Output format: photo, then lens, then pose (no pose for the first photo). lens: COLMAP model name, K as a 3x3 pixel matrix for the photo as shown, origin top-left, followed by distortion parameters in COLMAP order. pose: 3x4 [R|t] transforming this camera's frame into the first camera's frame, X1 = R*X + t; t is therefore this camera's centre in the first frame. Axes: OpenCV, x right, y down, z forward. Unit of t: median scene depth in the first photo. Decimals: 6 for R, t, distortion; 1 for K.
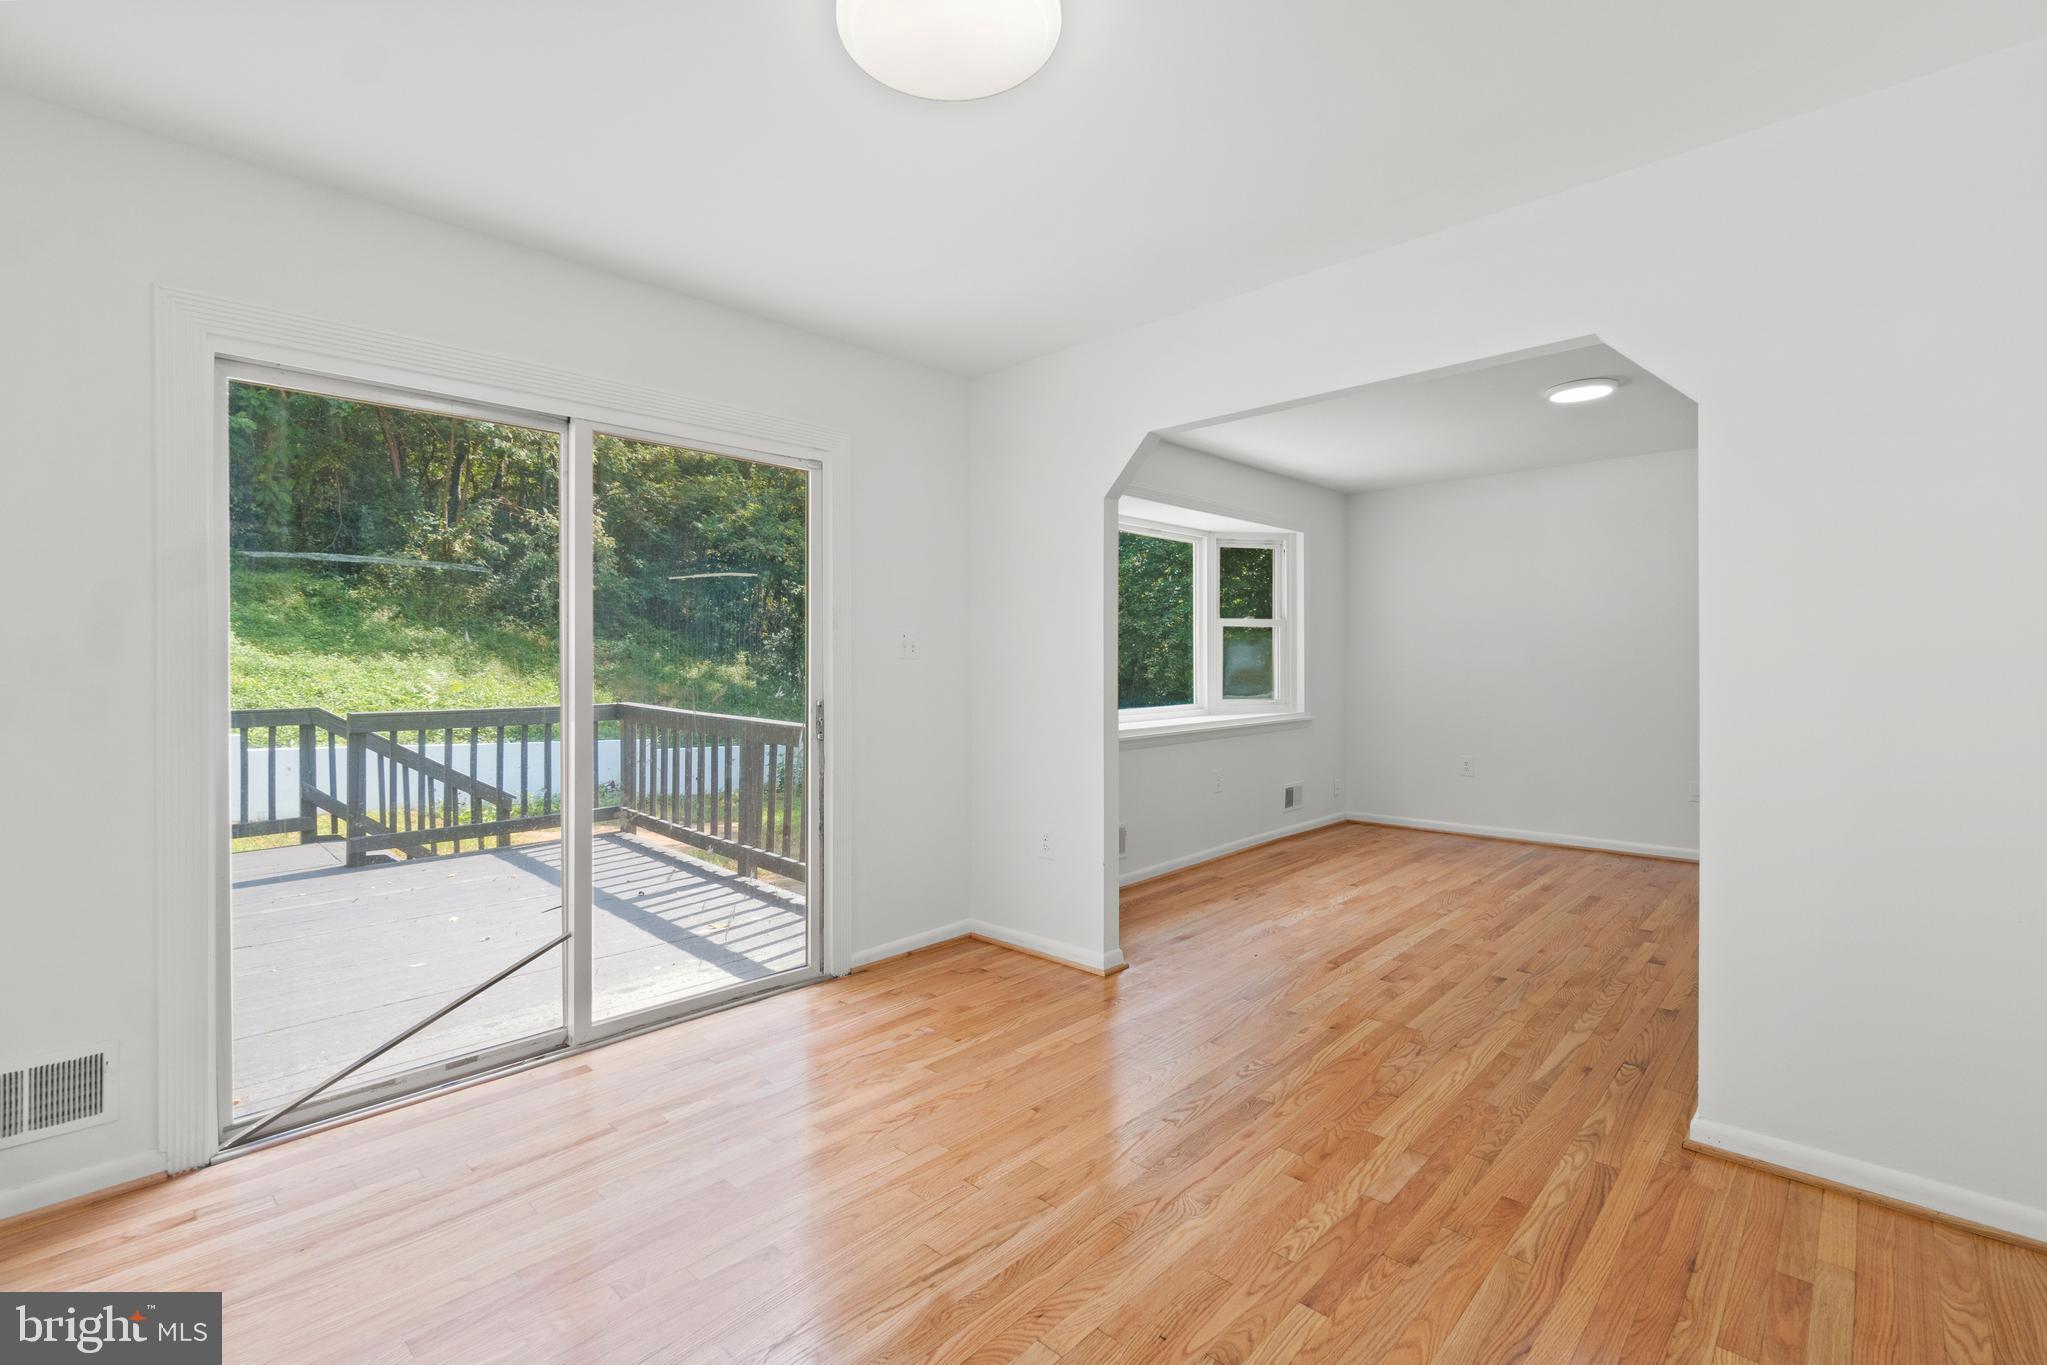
lens RADIAL K [[877.3, 0, 1090.5], [0, 877.3, 657.1], [0, 0, 1]] dist [0.001272, 0.000054]
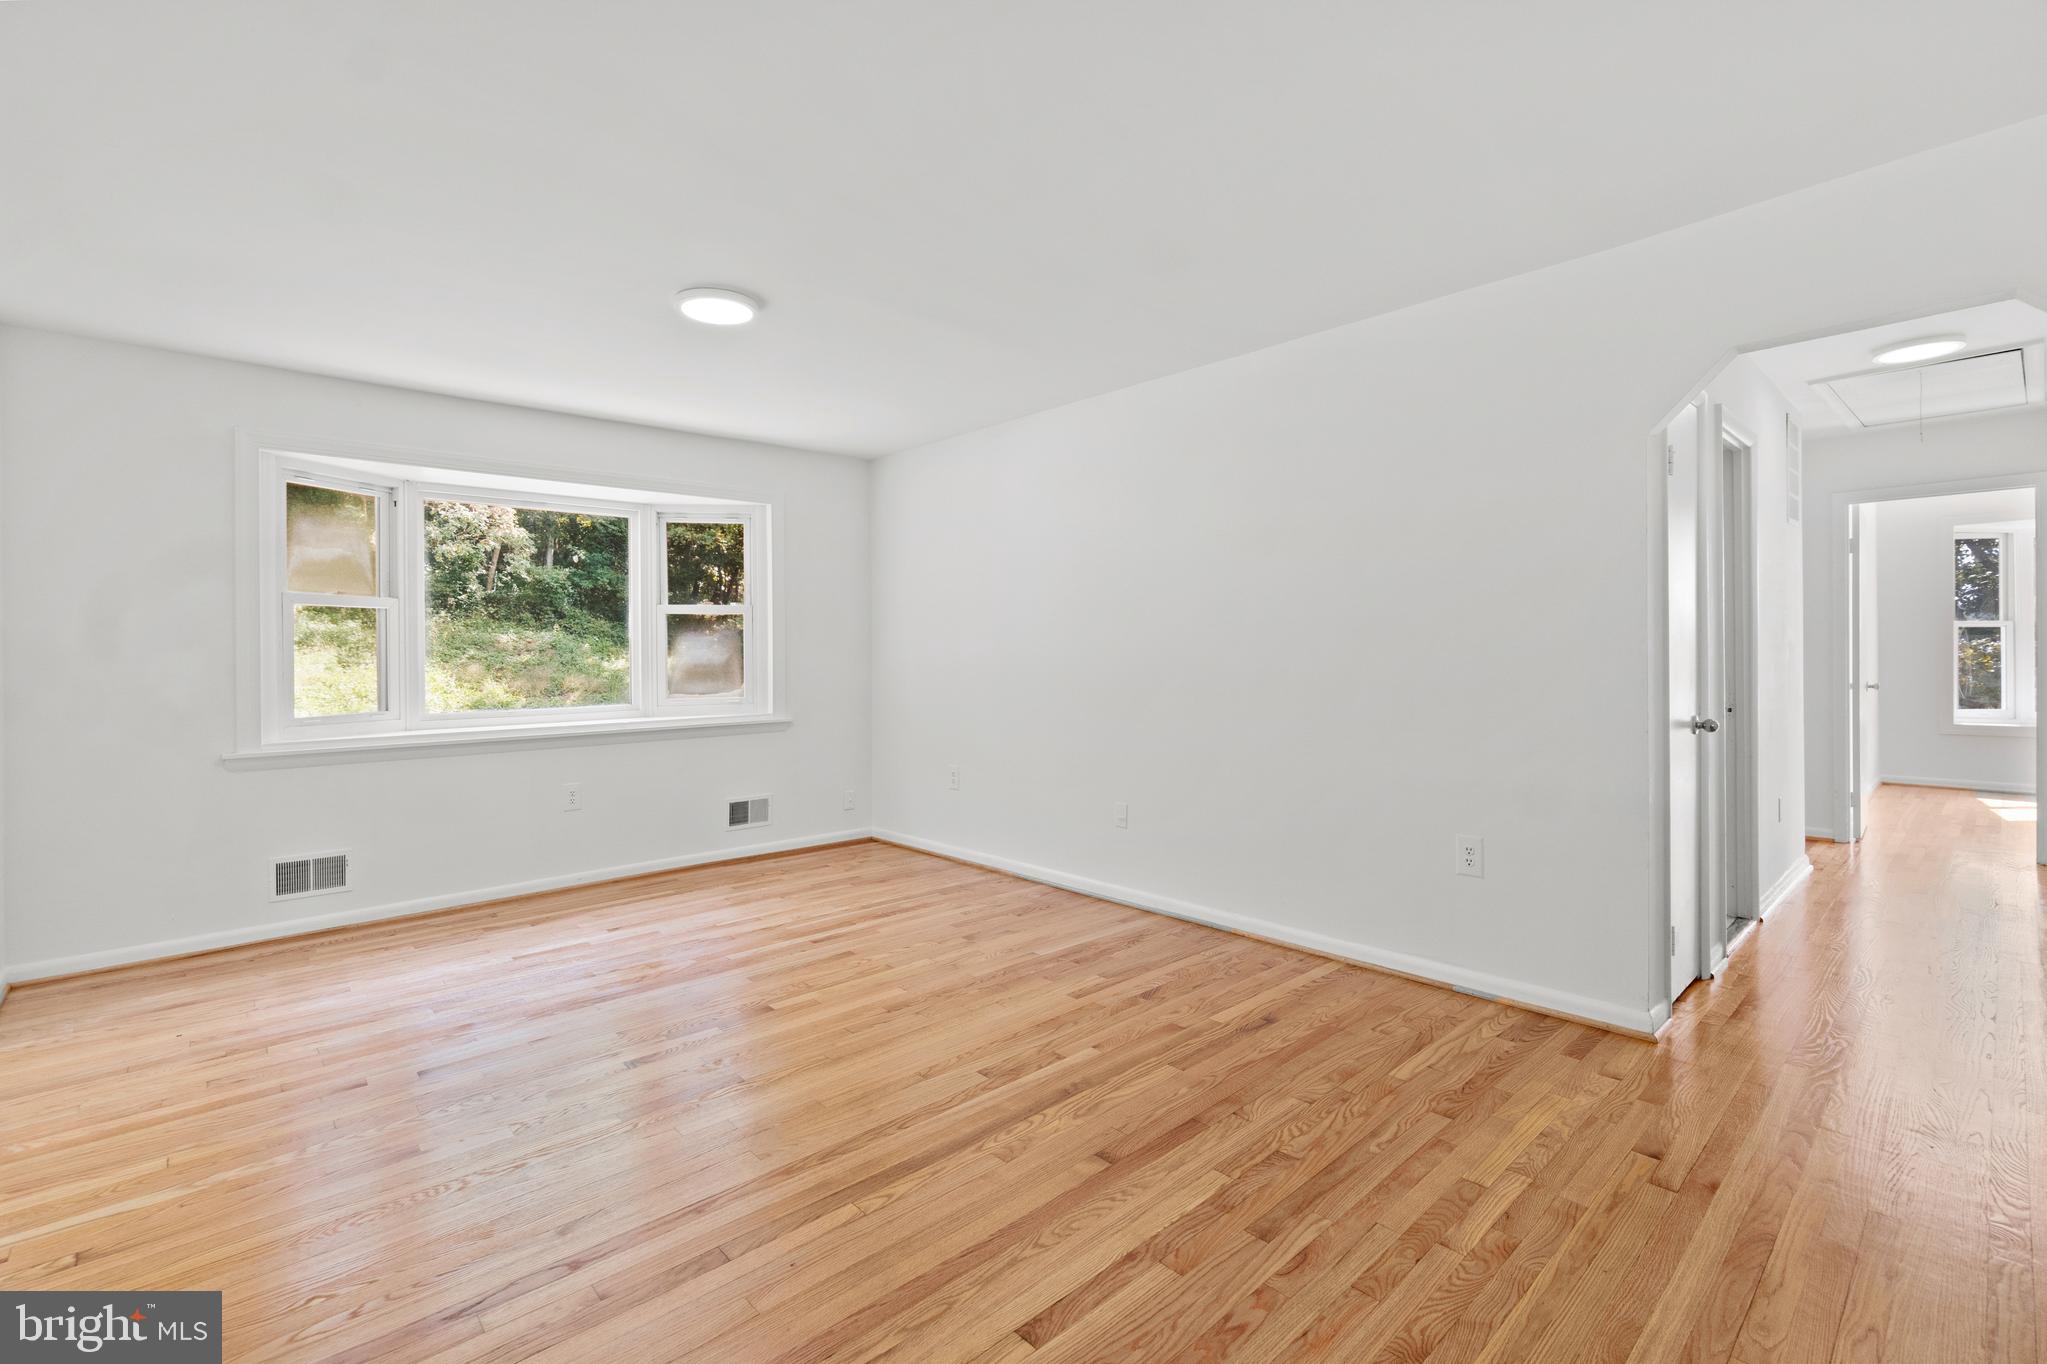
lens RADIAL K [[892.0, 0, 1022.7], [0, 892.0, 624.9], [0, 0, 1]] dist [-0.000622, -0.000187]
pose [[0.993704, -0.009196, -0.111657, 0.606927], [0.006890, 0.999755, -0.021028, -0.003439], [0.111823, 0.020126, 0.993524, 0.162425]]
